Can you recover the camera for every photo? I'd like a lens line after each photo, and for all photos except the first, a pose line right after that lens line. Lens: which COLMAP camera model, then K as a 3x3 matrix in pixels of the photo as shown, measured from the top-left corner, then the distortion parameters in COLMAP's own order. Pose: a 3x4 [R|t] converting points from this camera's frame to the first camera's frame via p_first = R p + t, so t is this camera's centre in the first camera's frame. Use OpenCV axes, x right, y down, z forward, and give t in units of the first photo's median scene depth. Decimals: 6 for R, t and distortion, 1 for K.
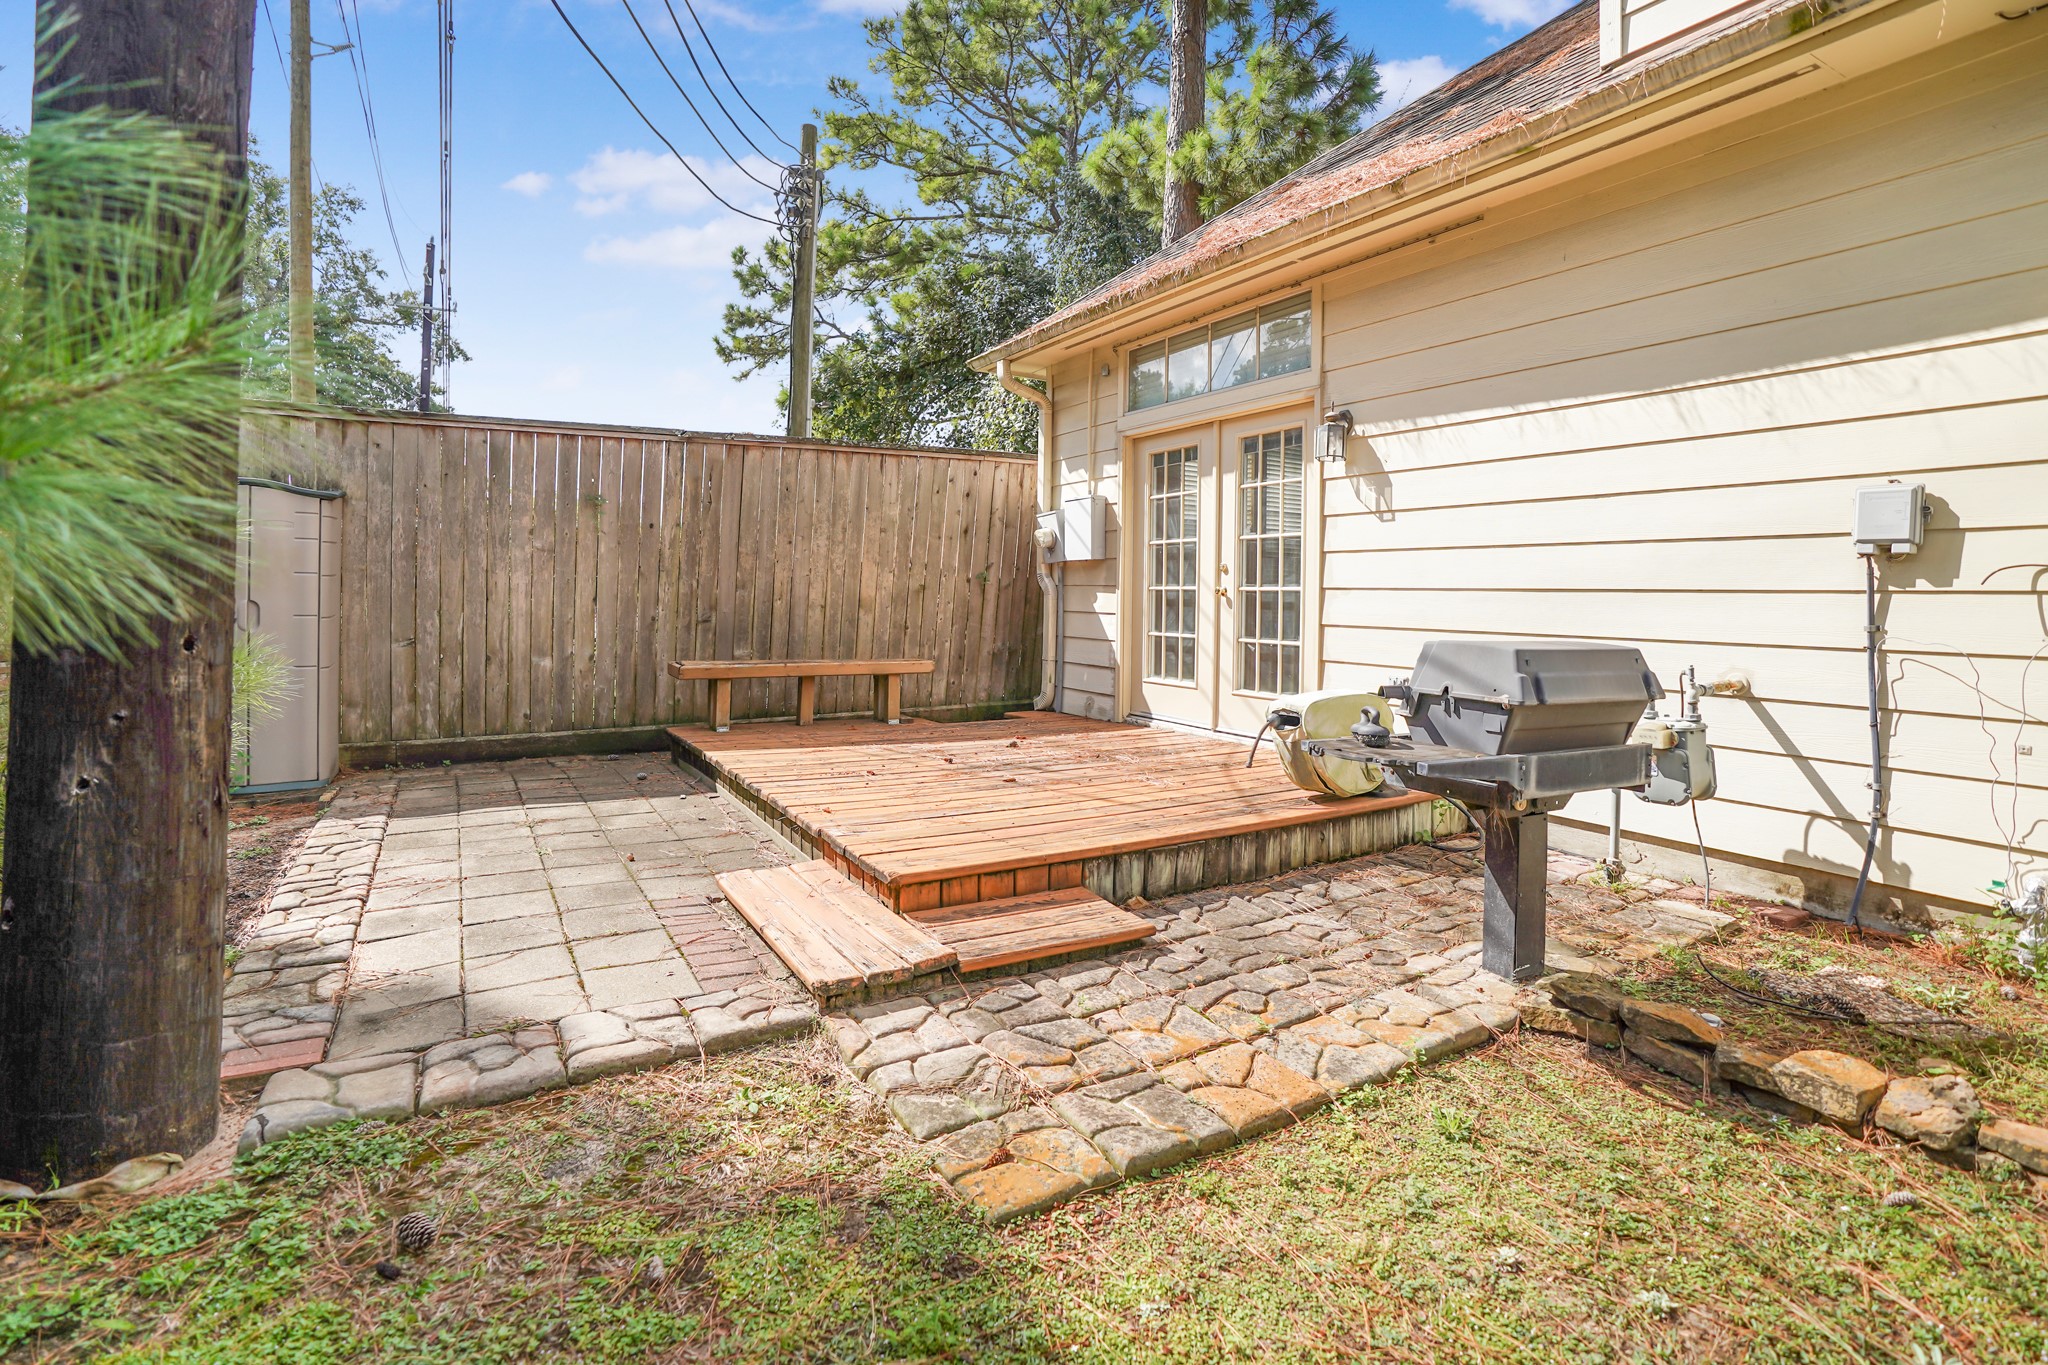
lens RADIAL K [[956.4, 0, 1028.9], [0, 956.4, 691.7], [0, 0, 1]] dist [-0.070263, 0.027766]
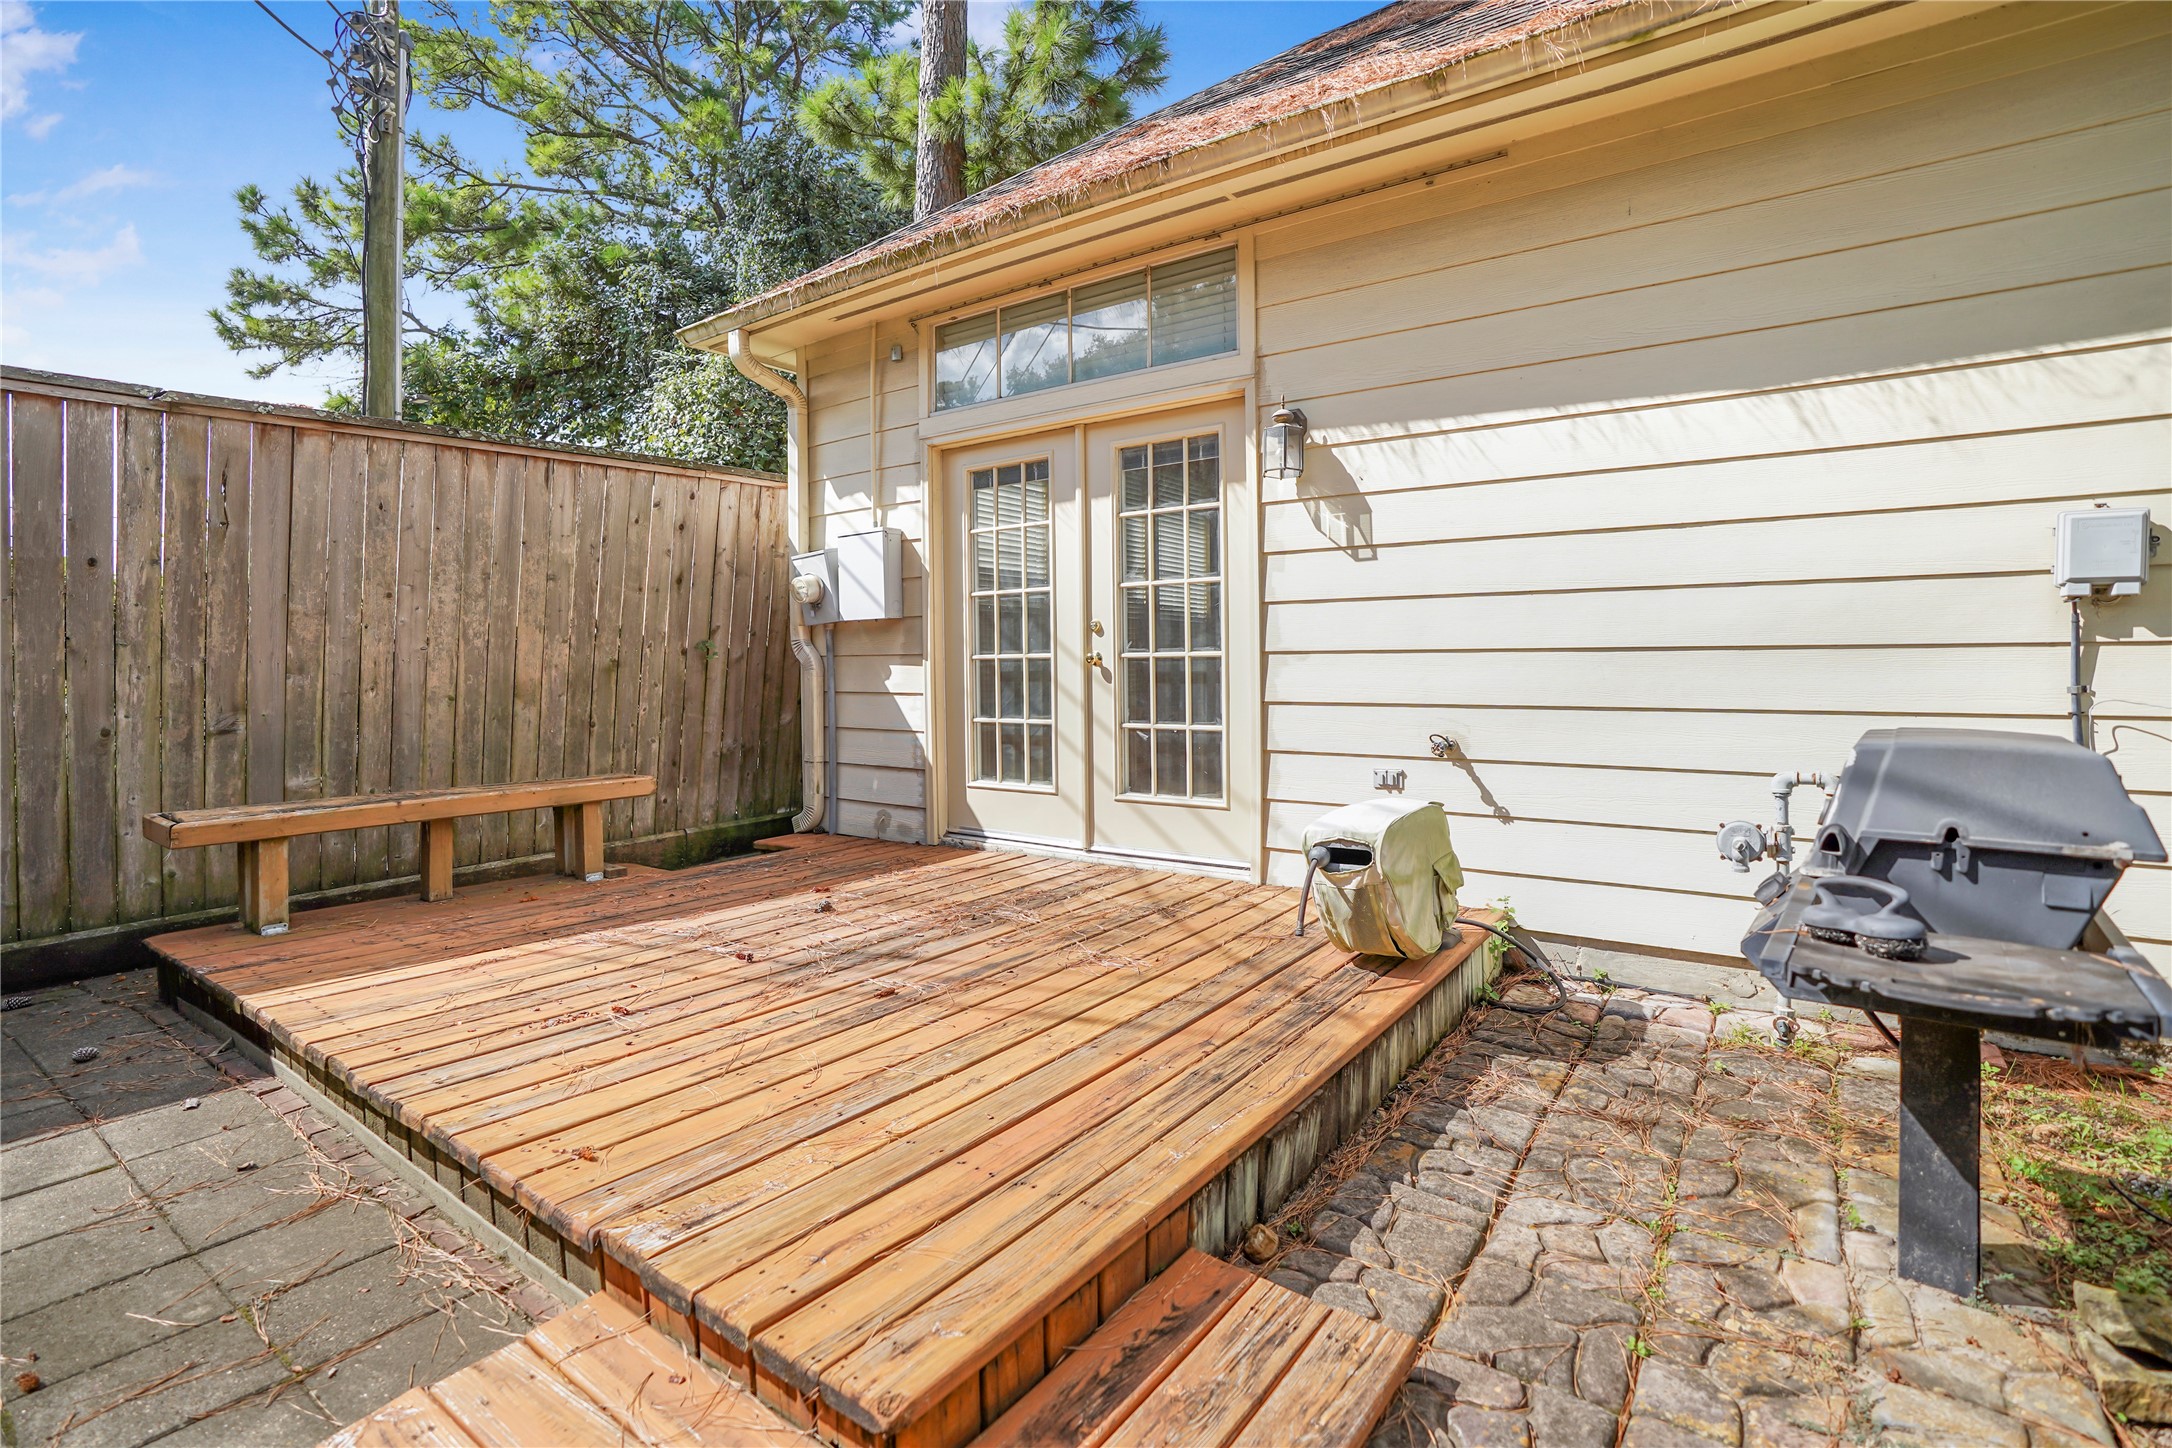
lens RADIAL K [[1014.3, 0, 1091.2], [0, 1014.3, 733.8], [0, 0, 1]] dist [-0.070263, 0.027766]
pose [[0.918207, -0.049847, 0.392952, -0.093030], [0.061398, 0.997971, -0.016873, -0.031632], [-0.391314, 0.039619, 0.919404, 0.257193]]
